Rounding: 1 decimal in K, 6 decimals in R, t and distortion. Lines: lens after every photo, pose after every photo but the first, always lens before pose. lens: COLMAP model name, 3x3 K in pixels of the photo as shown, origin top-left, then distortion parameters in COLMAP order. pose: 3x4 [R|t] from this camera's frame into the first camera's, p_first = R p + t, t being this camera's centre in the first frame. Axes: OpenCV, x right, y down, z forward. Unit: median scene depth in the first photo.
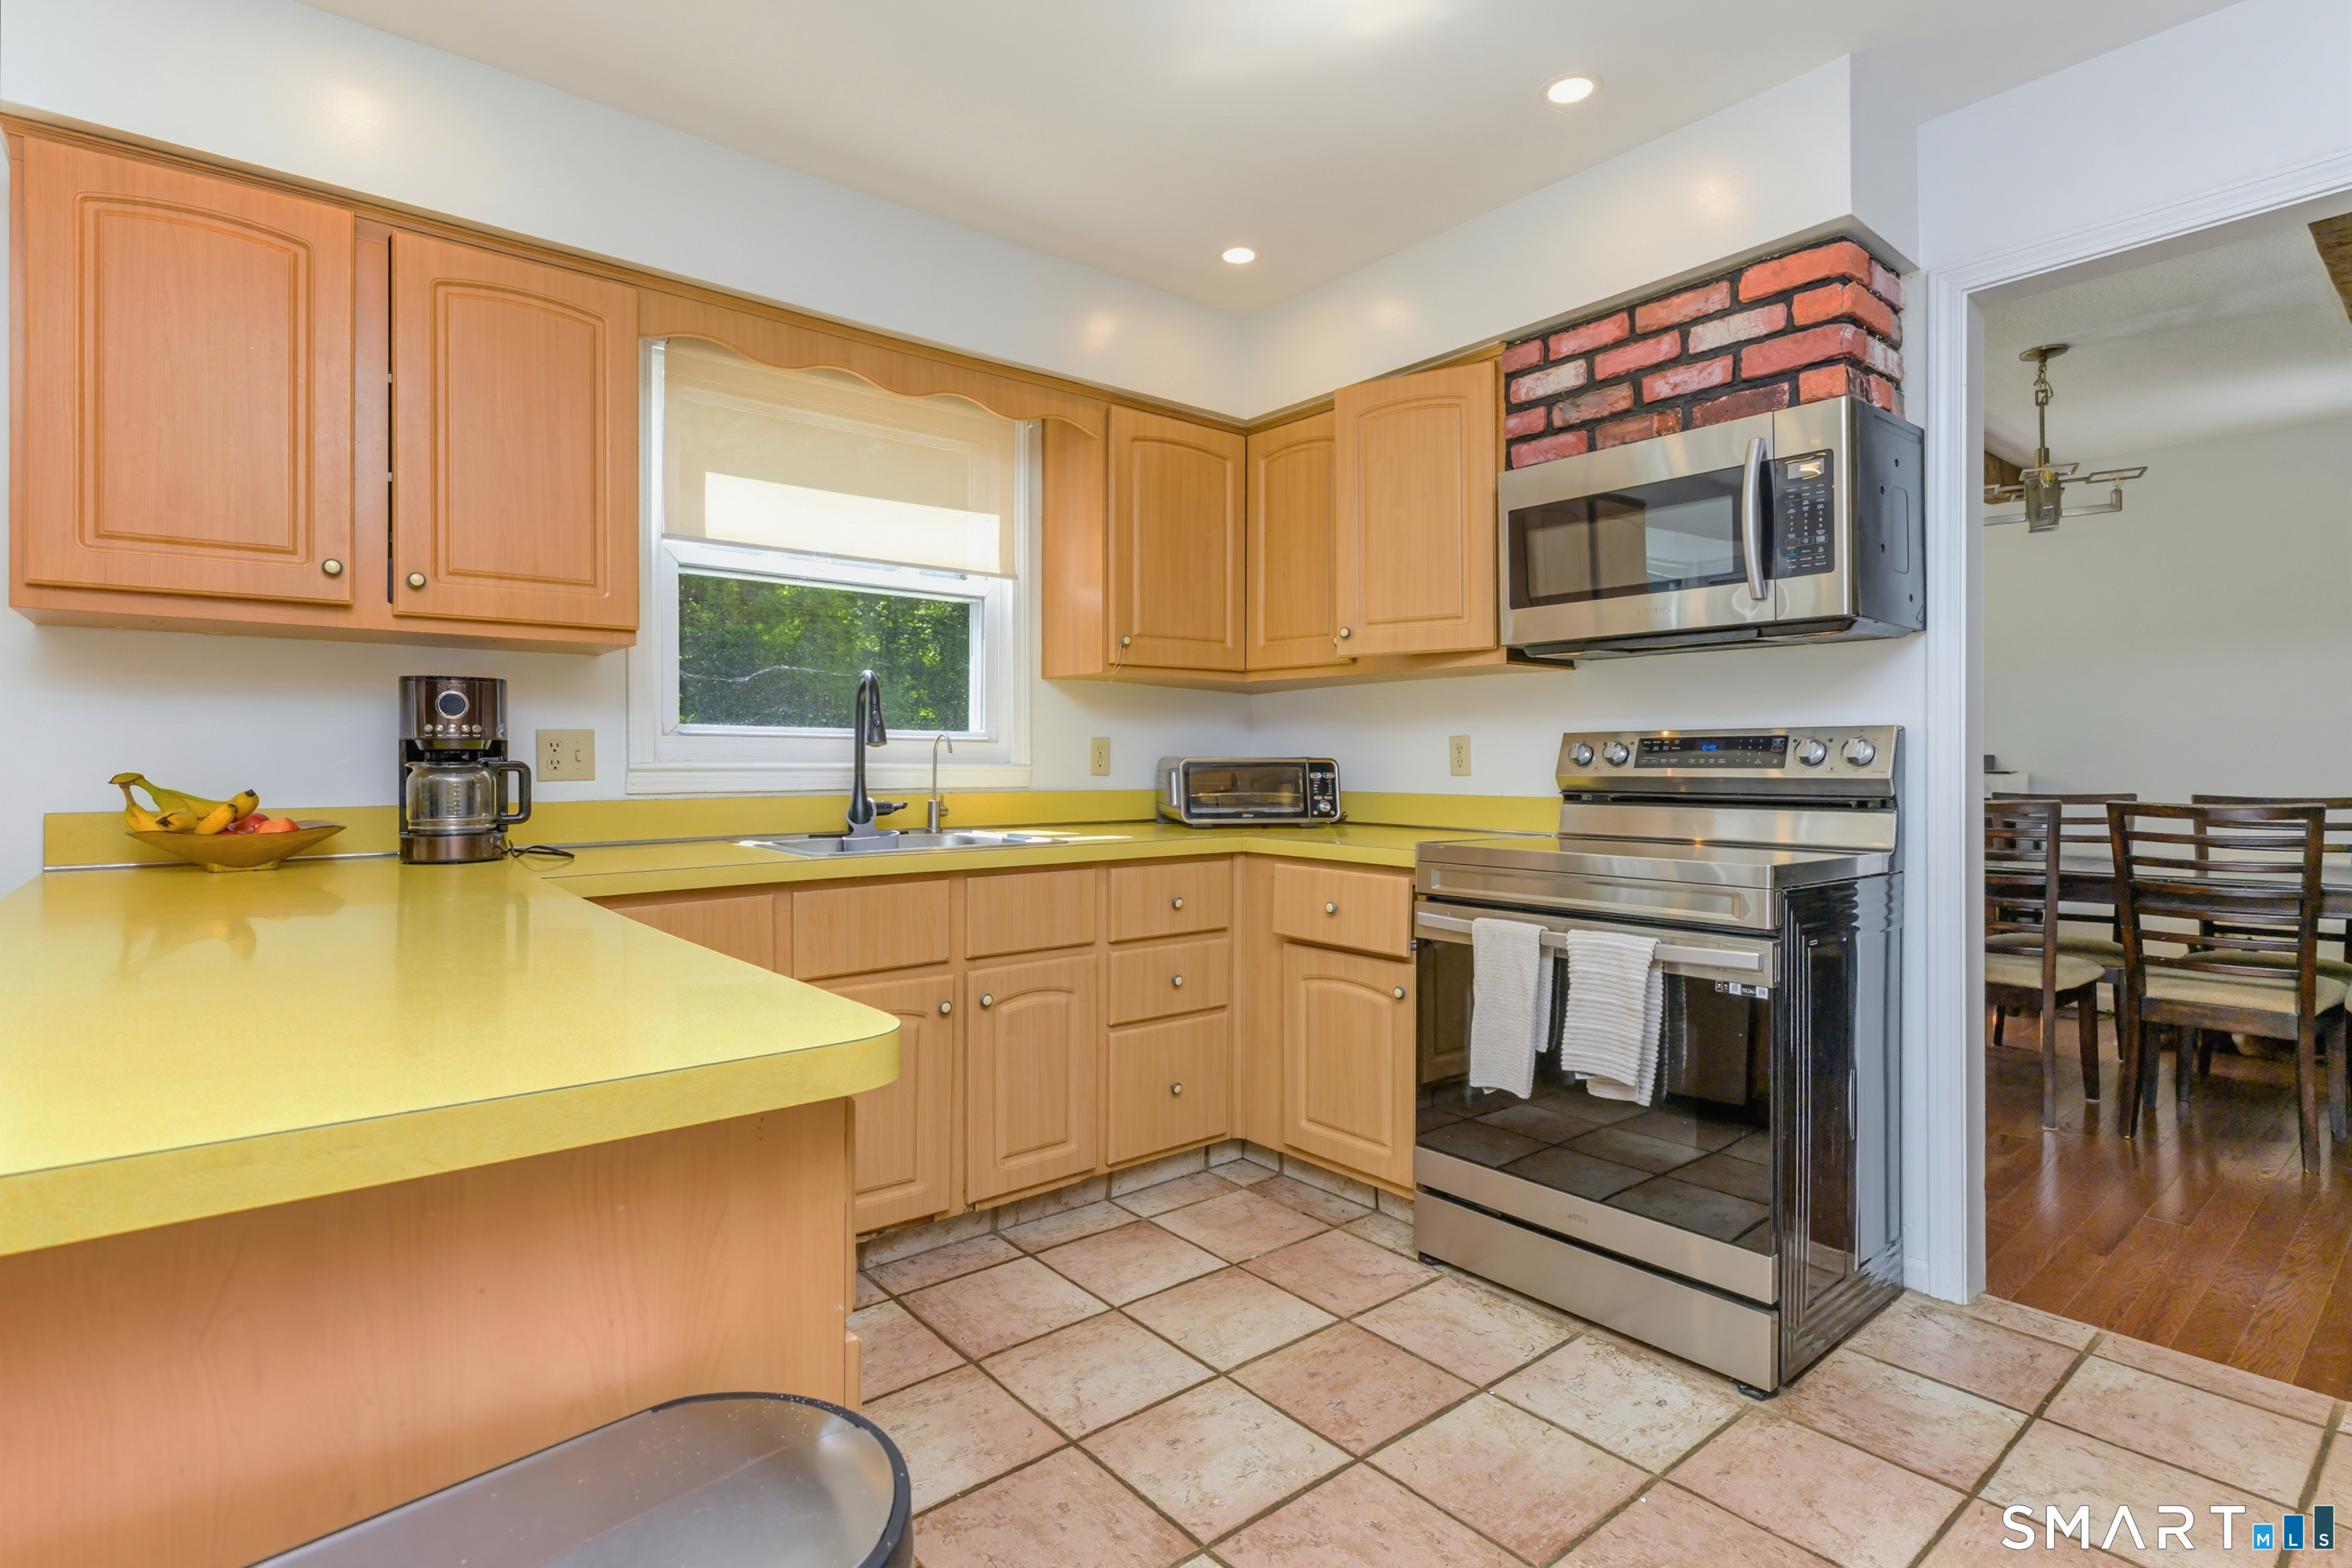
lens RADIAL K [[1151.5, 0, 1179.9], [0, 1151.5, 774.7], [0, 0, 1]] dist [-0.000095, 0.000515]
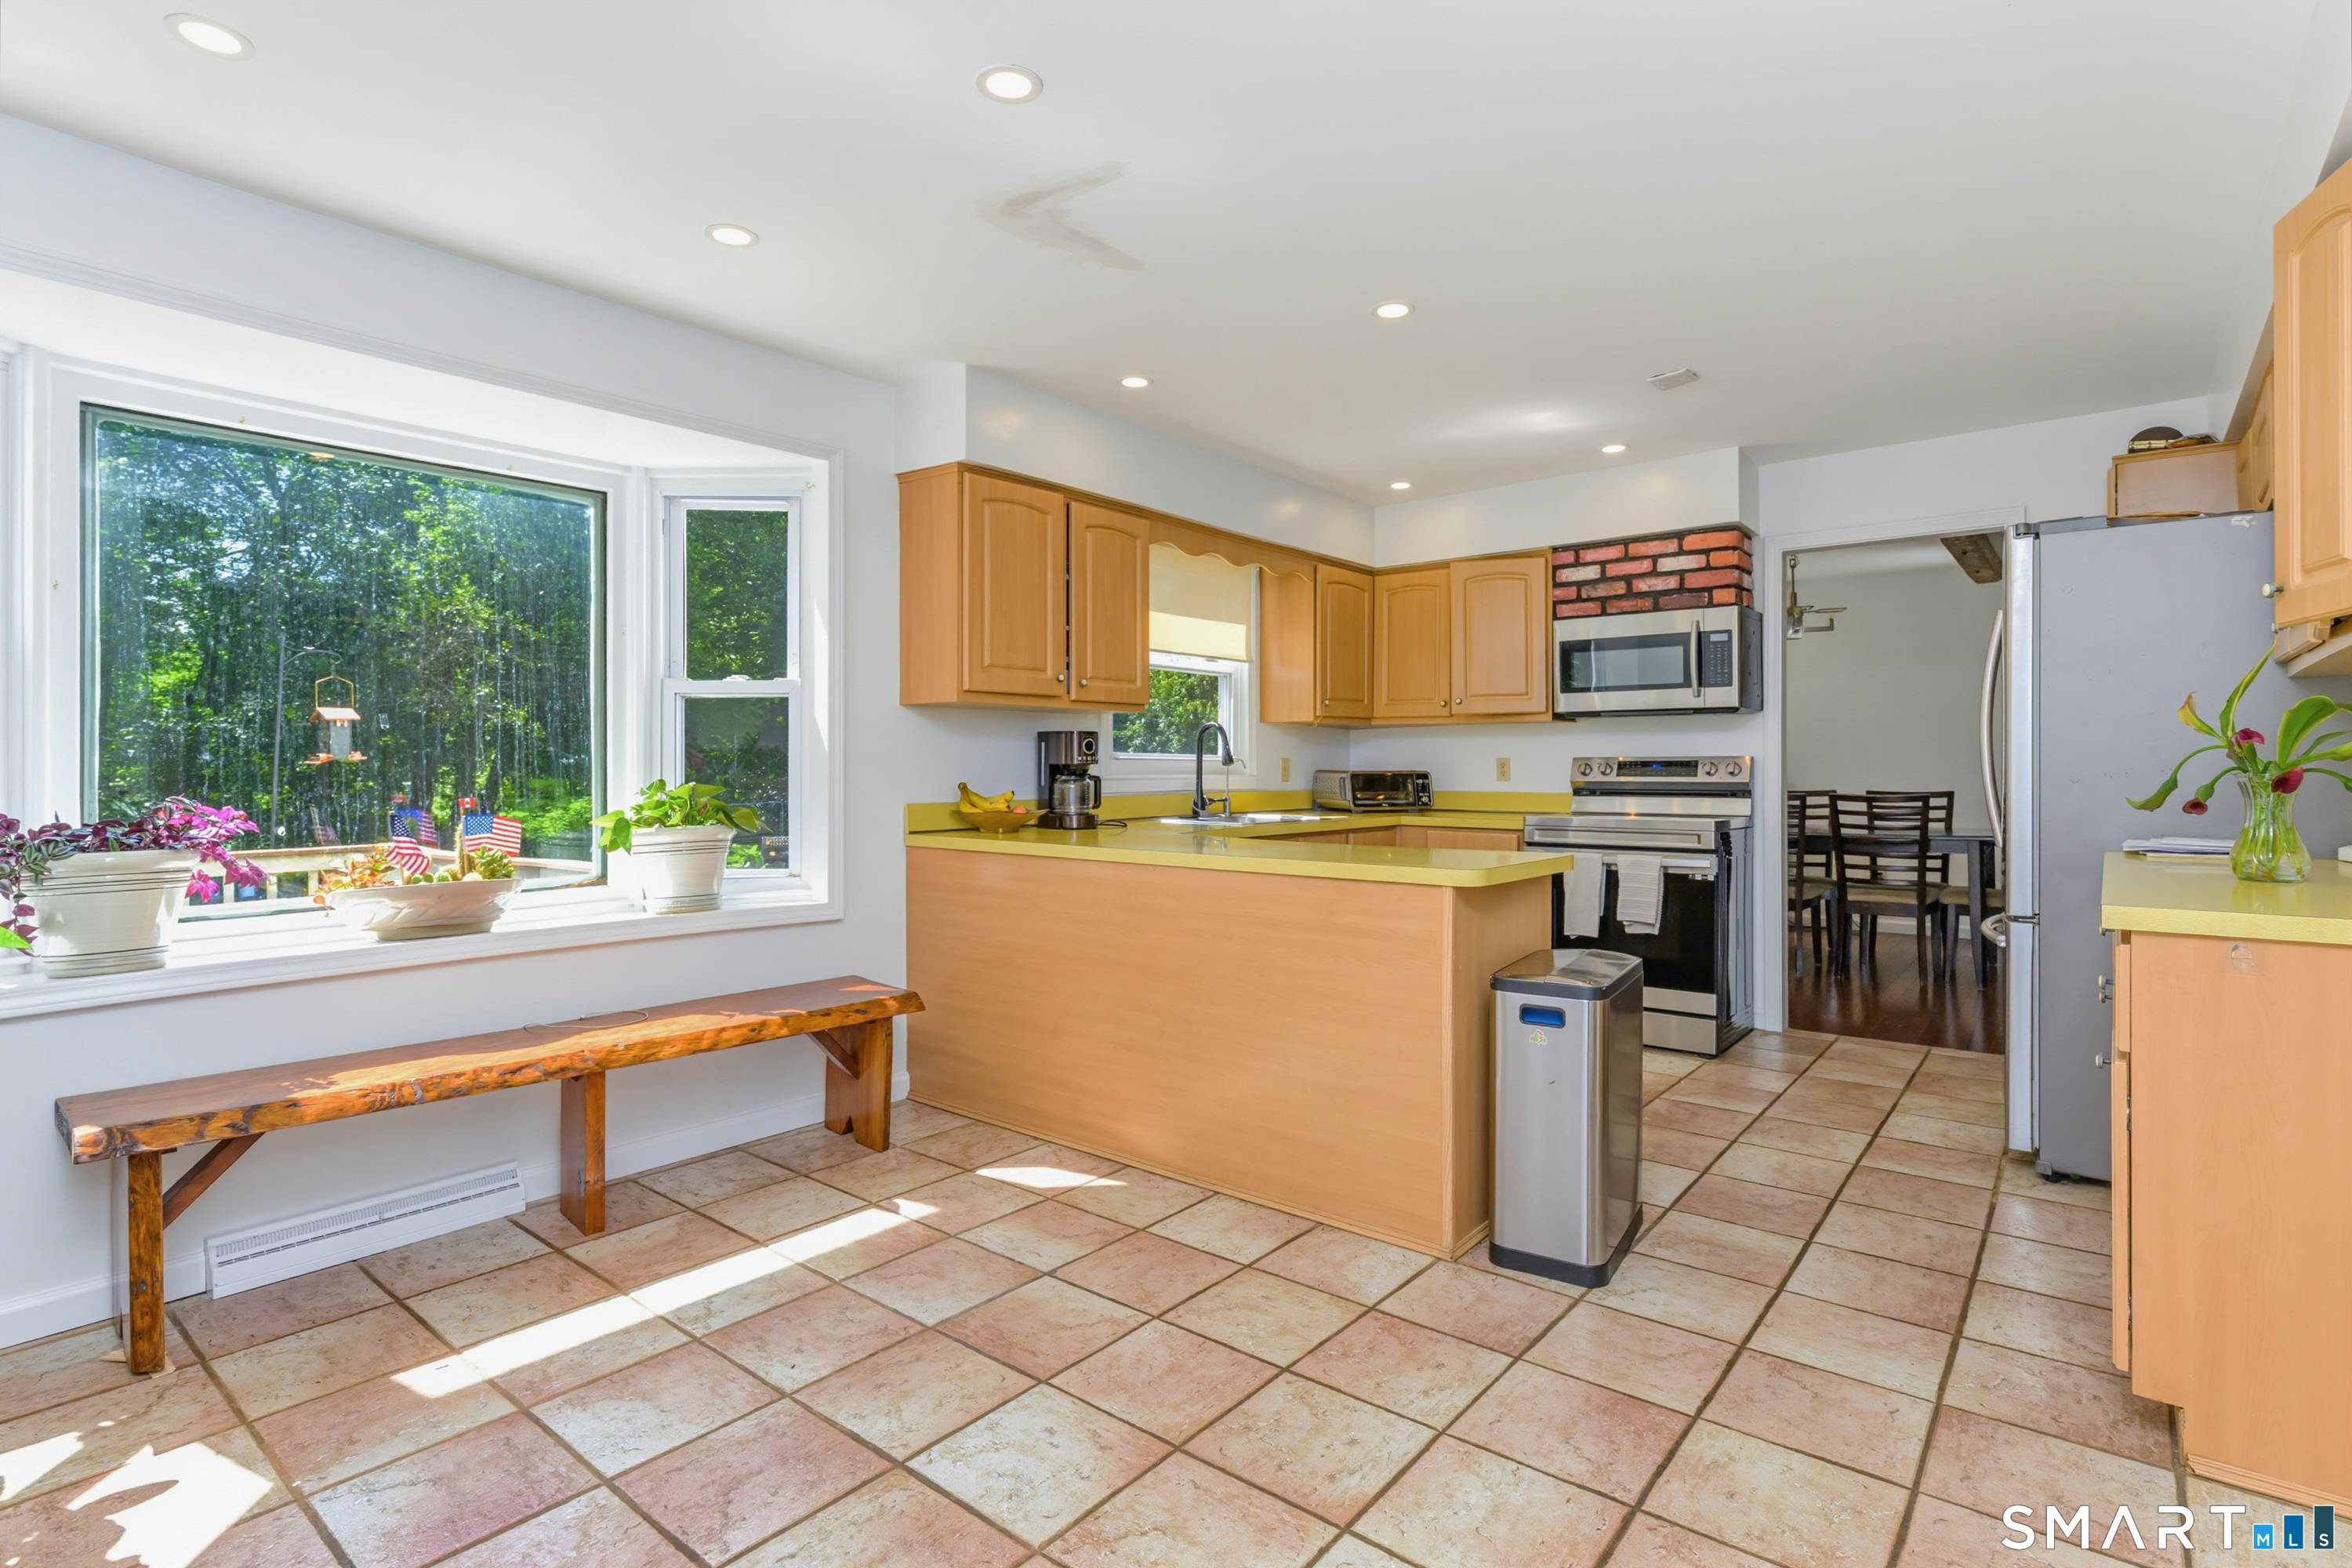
lens RADIAL K [[1141.3, 0, 1176.0], [0, 1141.3, 784.0], [0, 0, 1]] dist [-0.000382, -0.000139]
pose [[0.981633, -0.003795, 0.190741, -0.740945], [0.003085, 0.999987, 0.004021, -0.004006], [-0.190754, -0.003358, 0.981632, -0.773939]]
